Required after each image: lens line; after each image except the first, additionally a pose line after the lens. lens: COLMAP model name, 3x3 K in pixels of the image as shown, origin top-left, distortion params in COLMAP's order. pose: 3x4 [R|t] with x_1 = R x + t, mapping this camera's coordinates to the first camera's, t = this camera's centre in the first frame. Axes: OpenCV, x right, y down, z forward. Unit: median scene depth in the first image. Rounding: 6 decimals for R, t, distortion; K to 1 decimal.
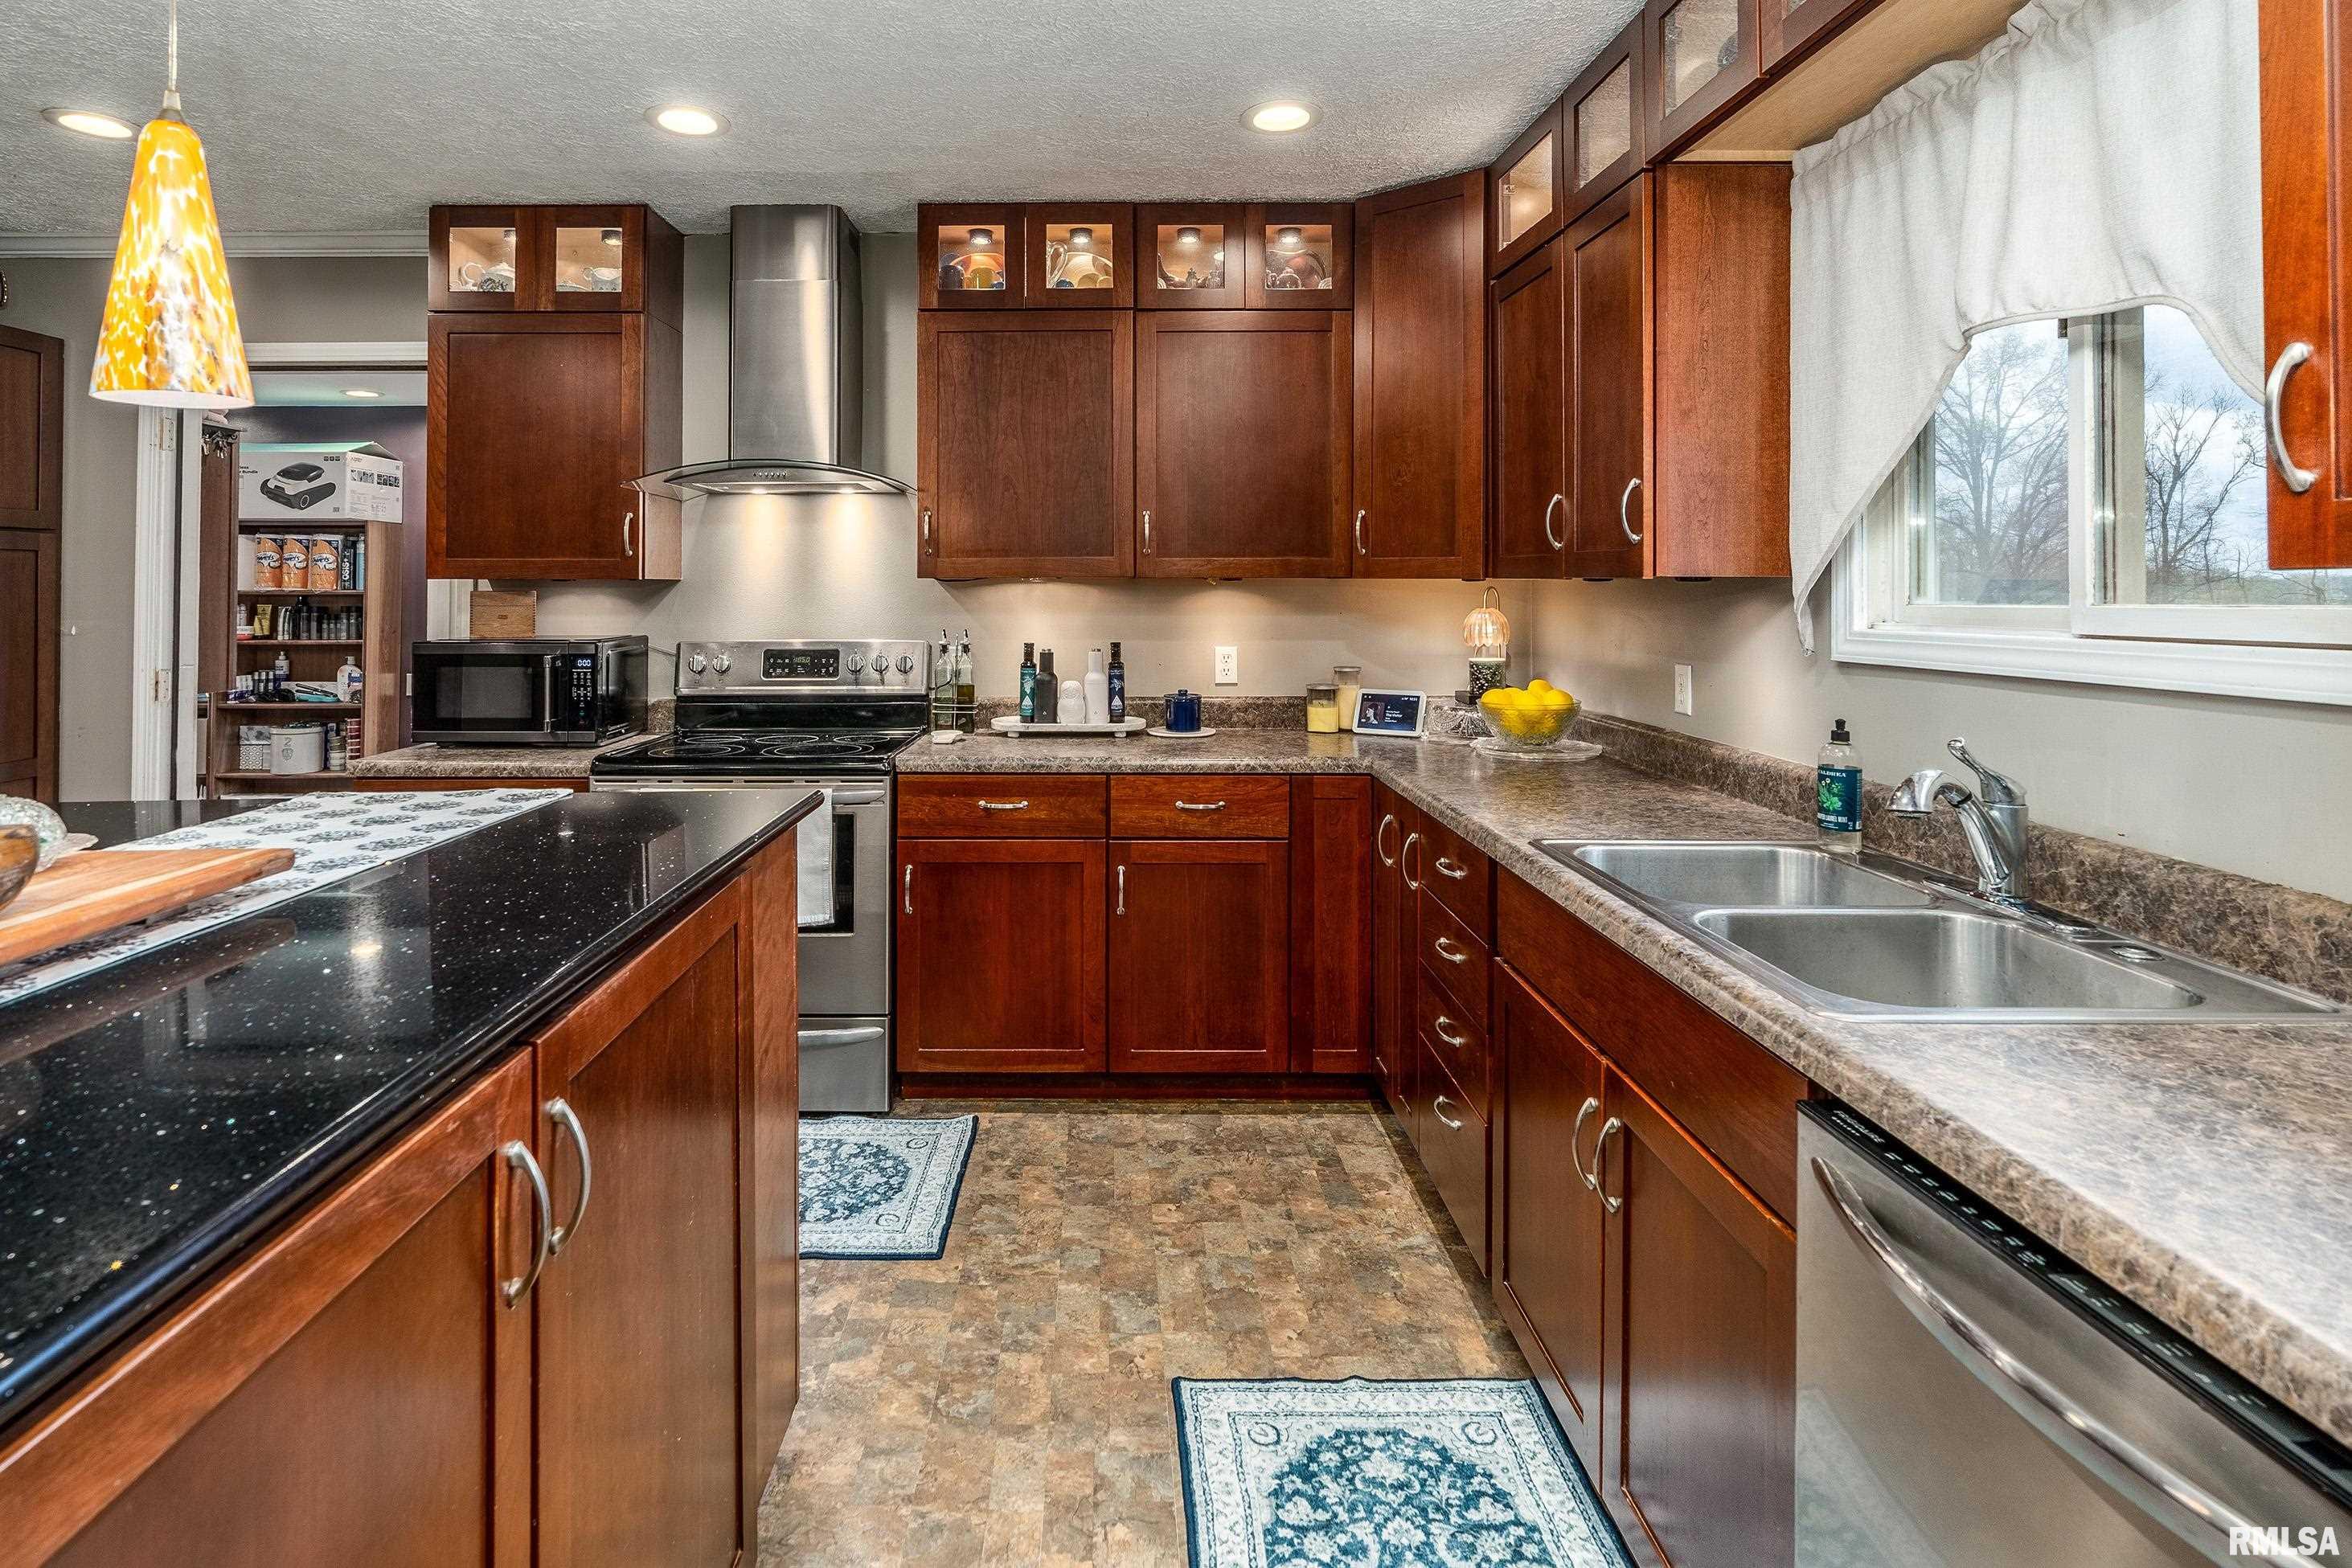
lens RADIAL K [[1171.3, 0, 1068.3], [0, 1171.3, 570.8], [0, 0, 1]] dist [0.000096, 0.000167]
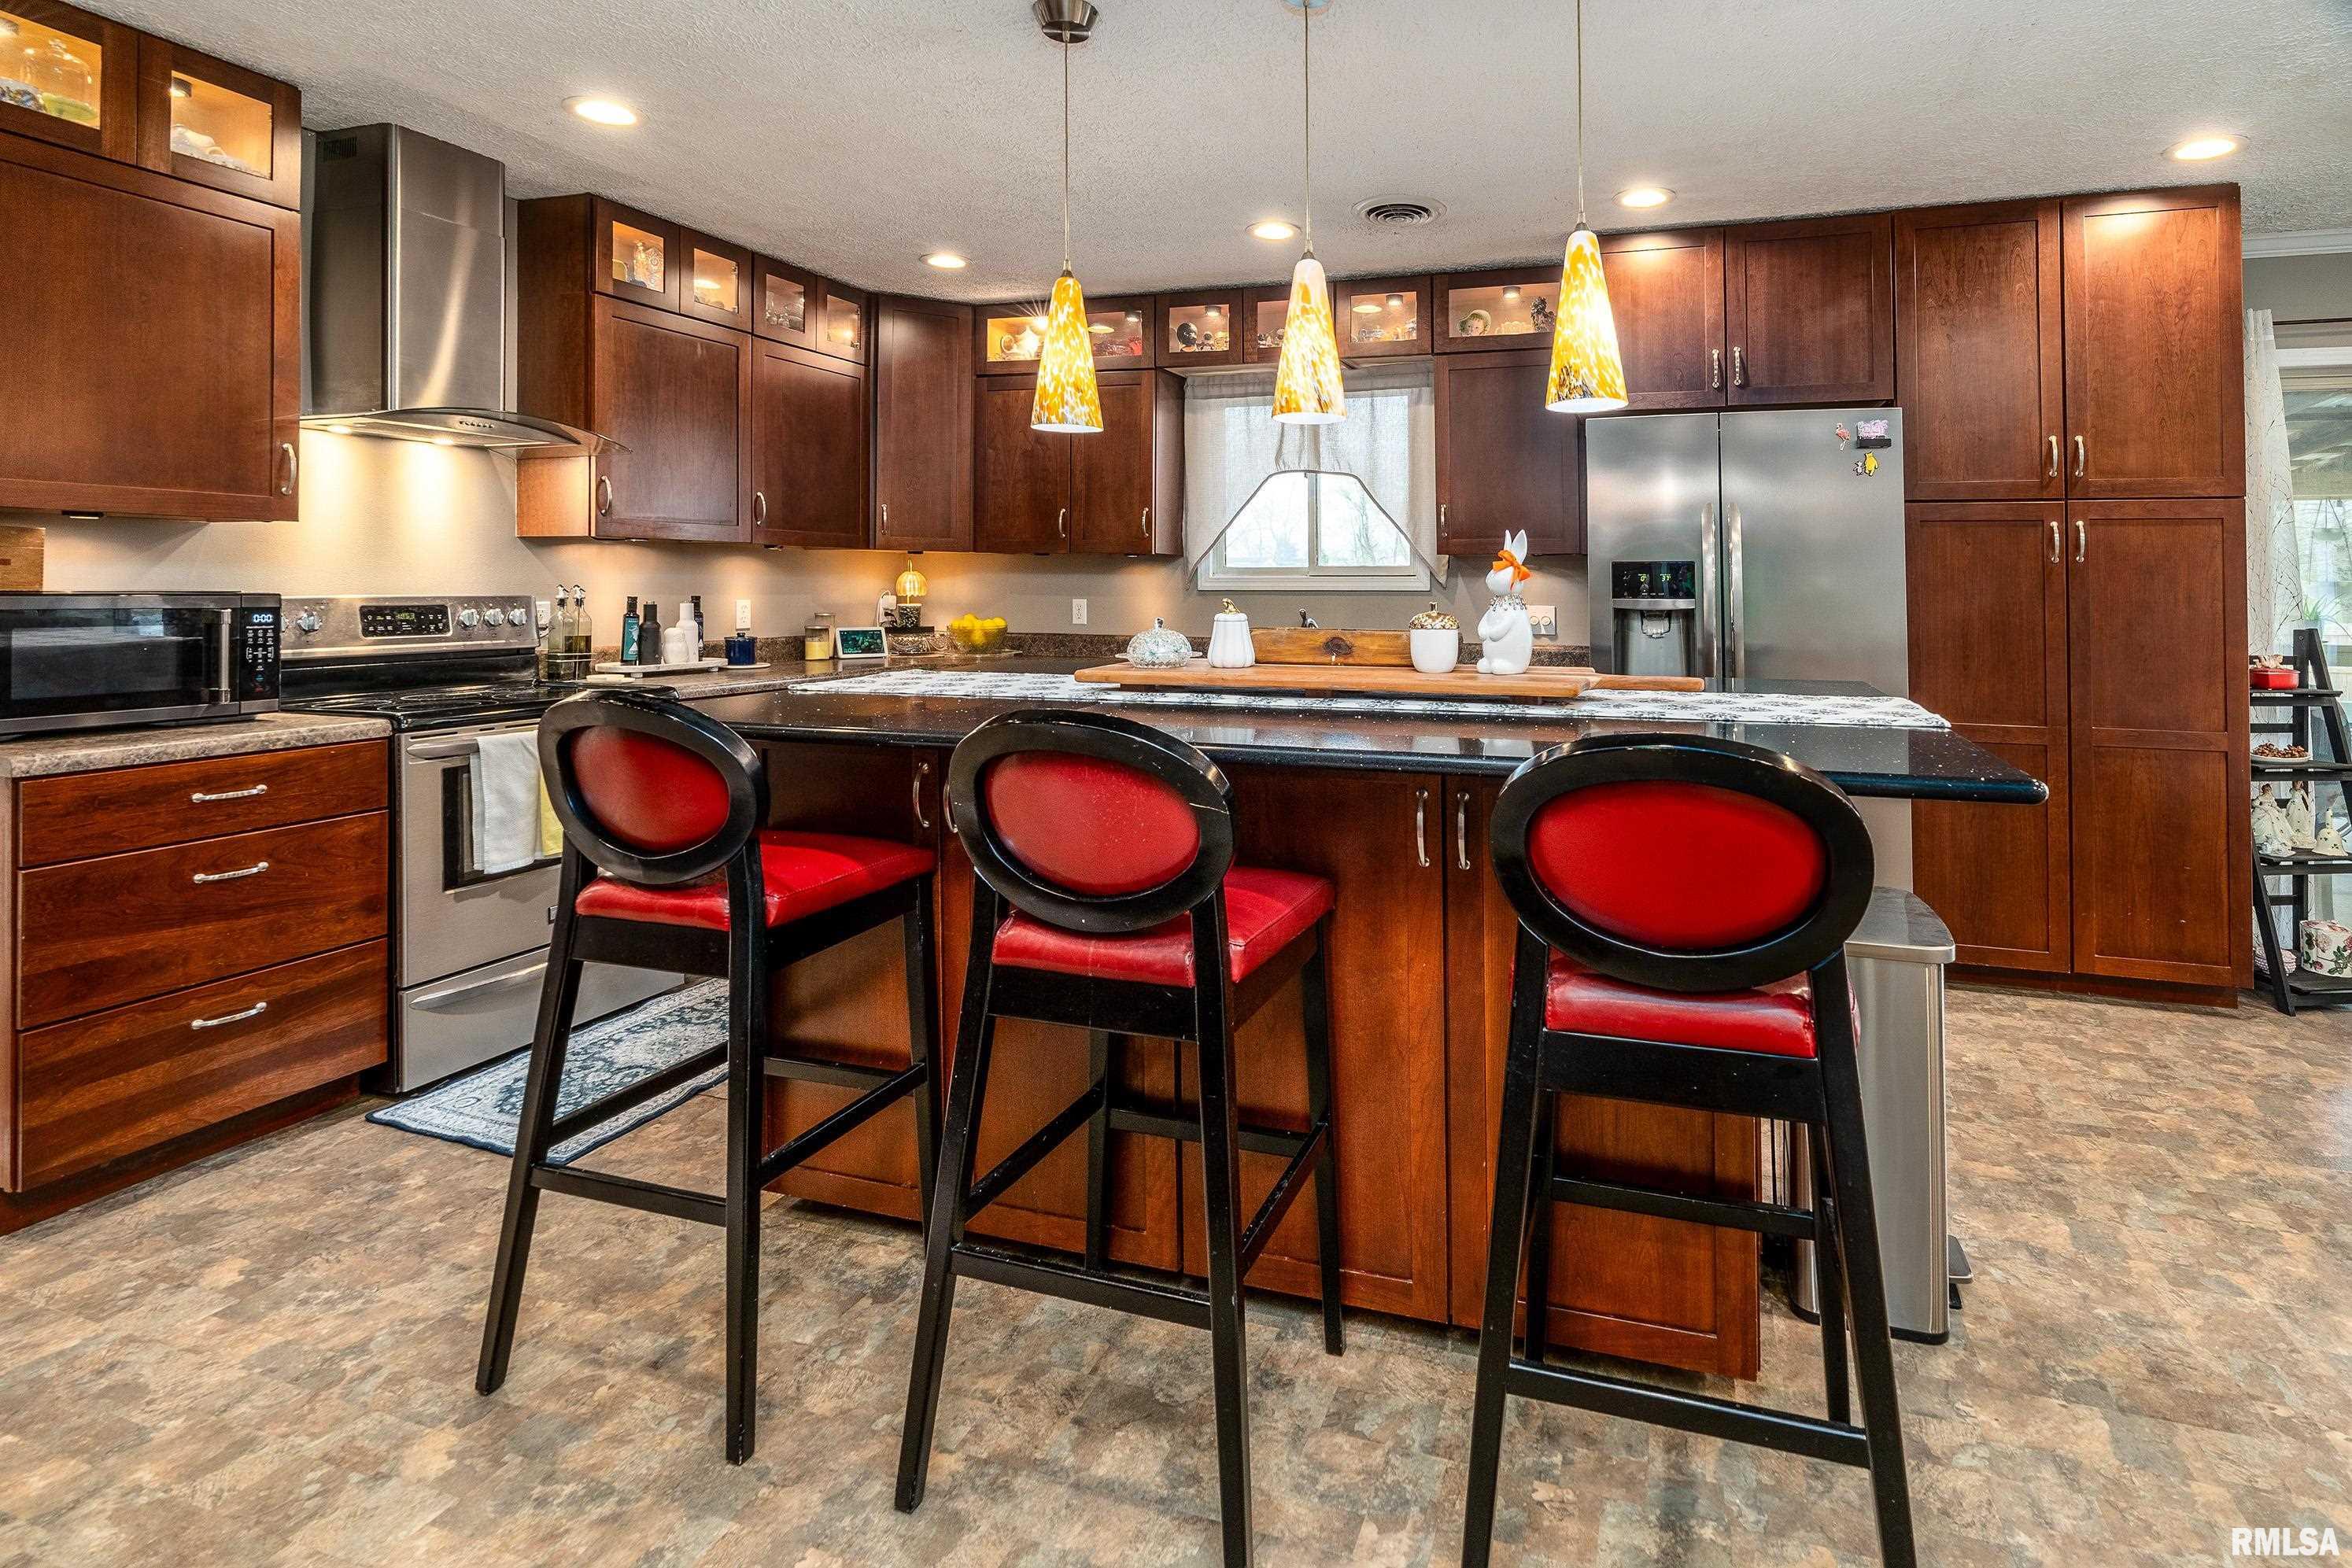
lens RADIAL K [[1128.3, 0, 1368.6], [0, 1128.3, 585.5], [0, 0, 1]] dist [0.000601, 0.000719]
pose [[0.258706, 0.003842, 0.965948, -1.065651], [-0.022077, 0.999754, 0.001937, 0.038470], [-0.965704, -0.021826, 0.258727, 0.024782]]
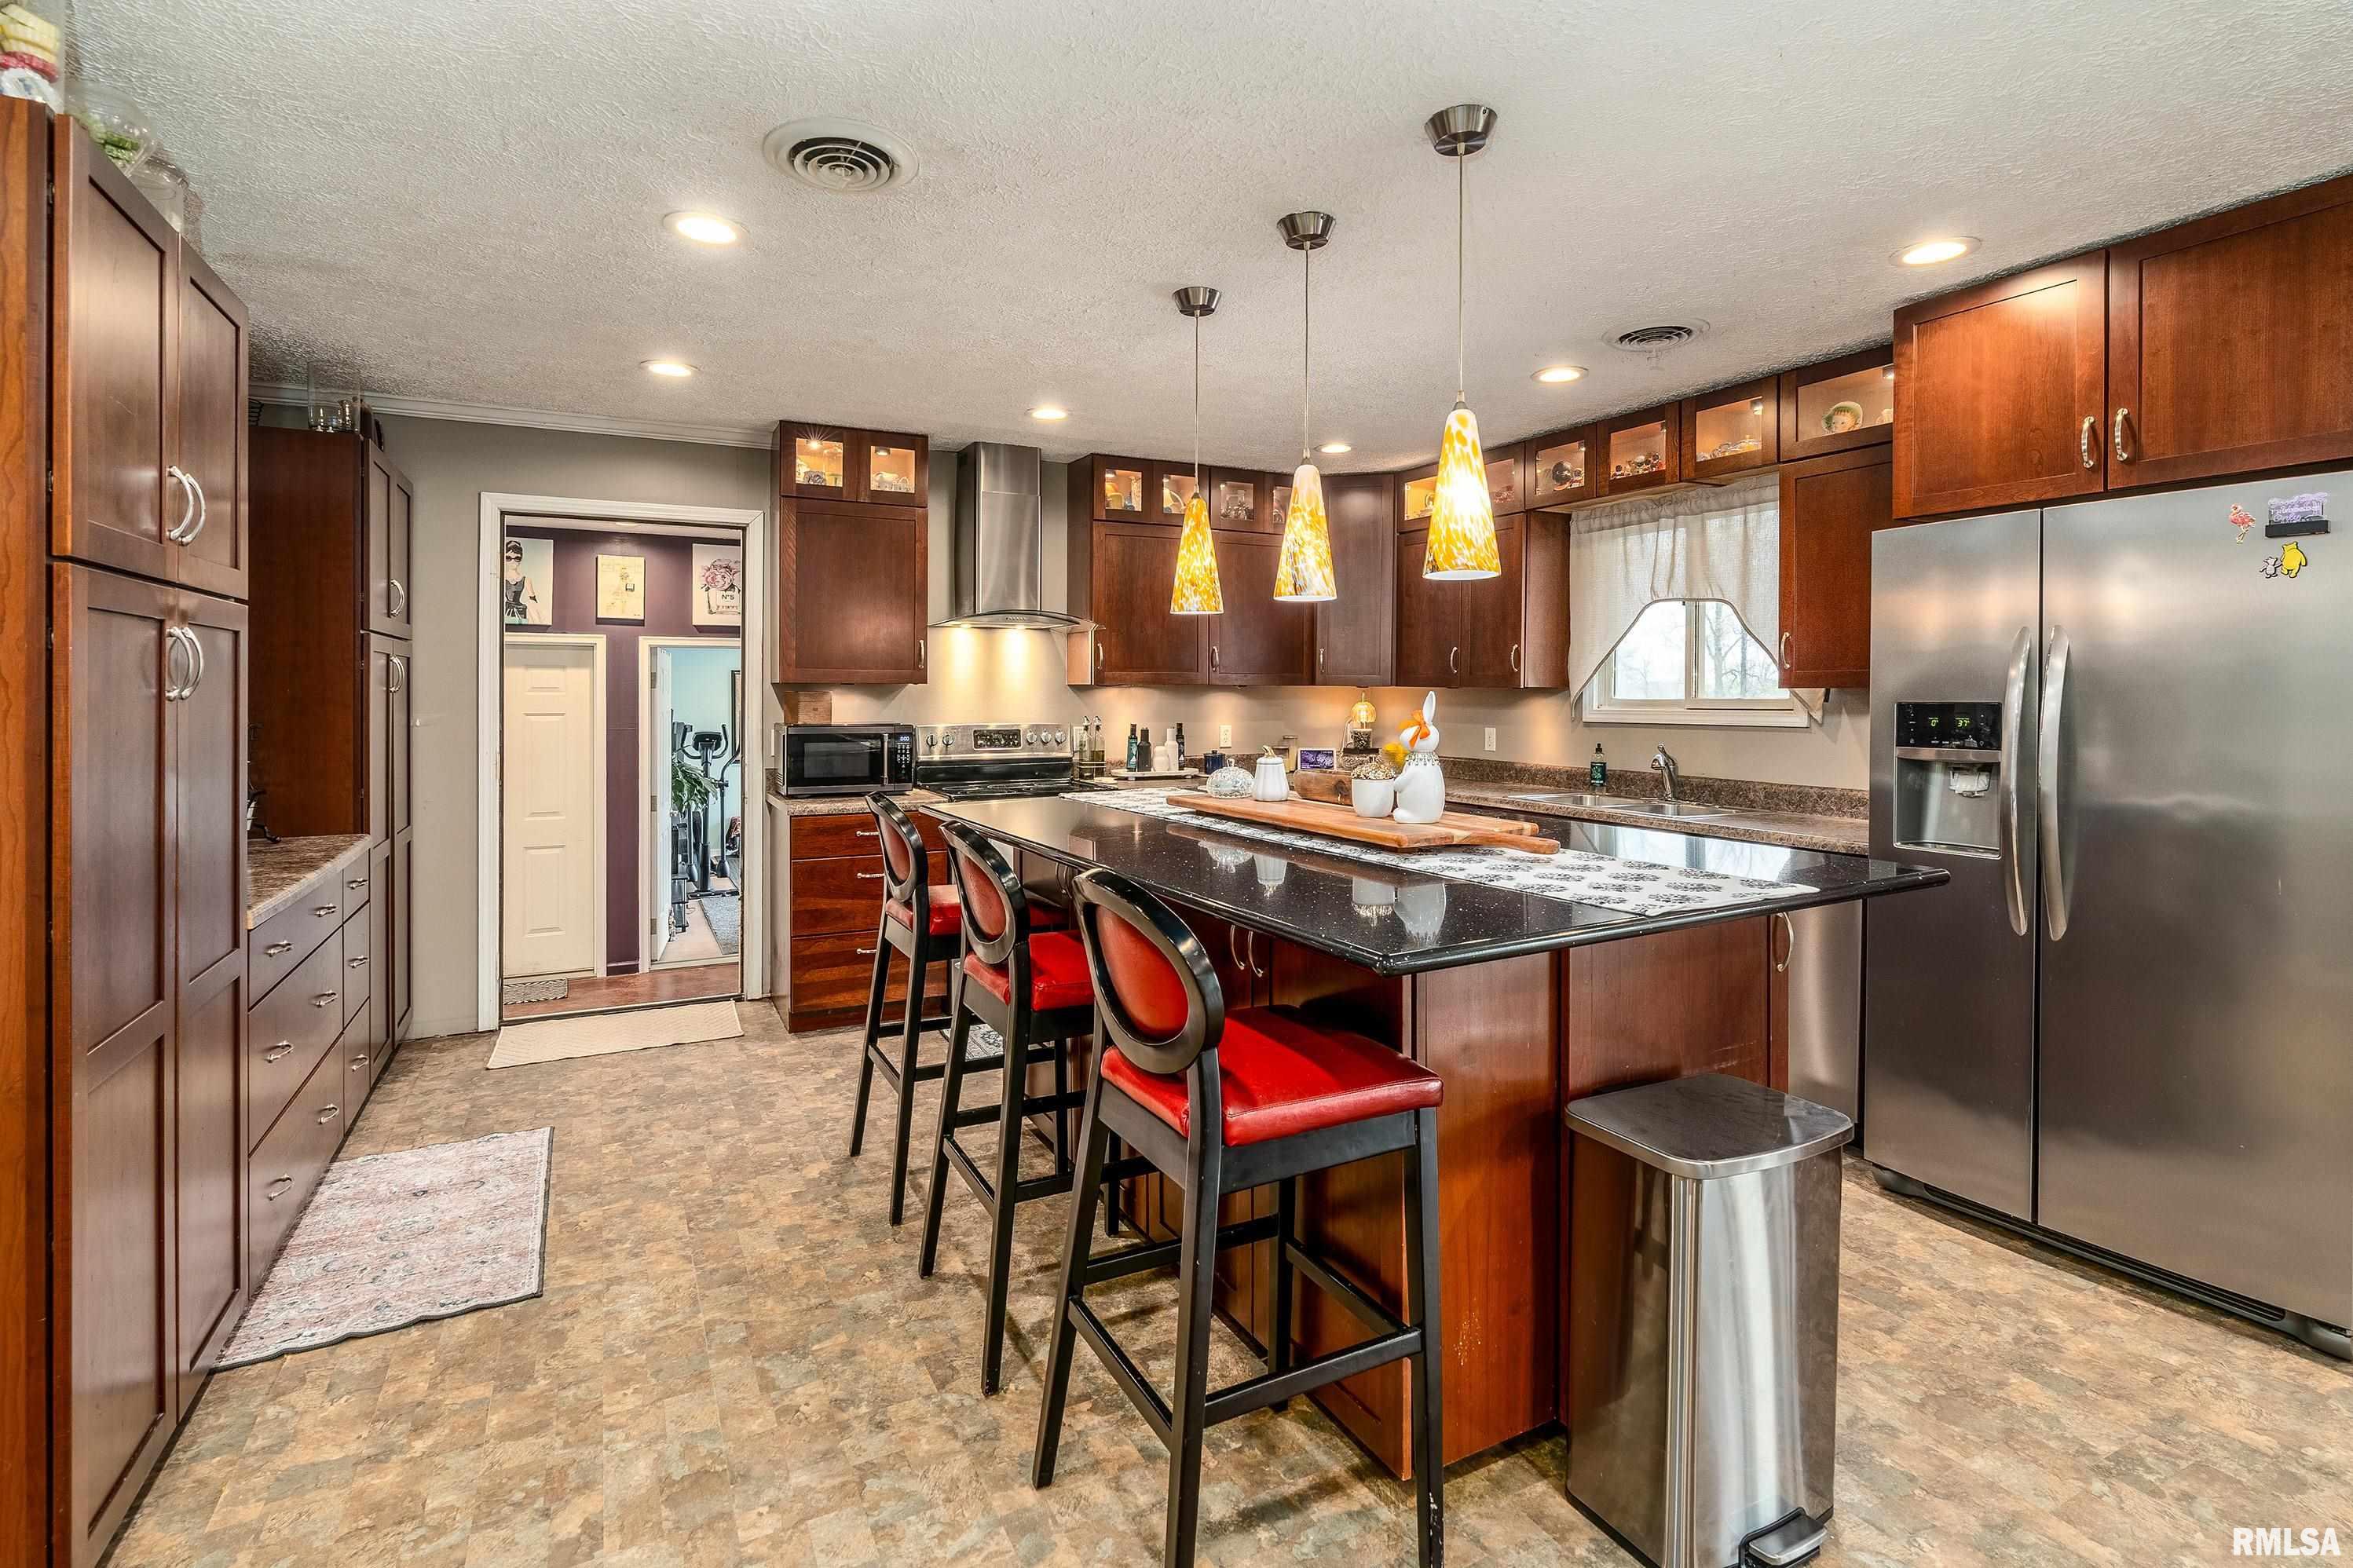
lens RADIAL K [[1138.0, 0, 1177.0], [0, 1138.0, 703.5], [0, 0, 1]] dist [-0.000144, 0.000599]
pose [[0.879371, -0.001301, 0.476135, -0.866666], [-0.011323, 0.999656, 0.023643, -0.006793], [-0.476002, -0.026182, 0.879054, -0.509043]]
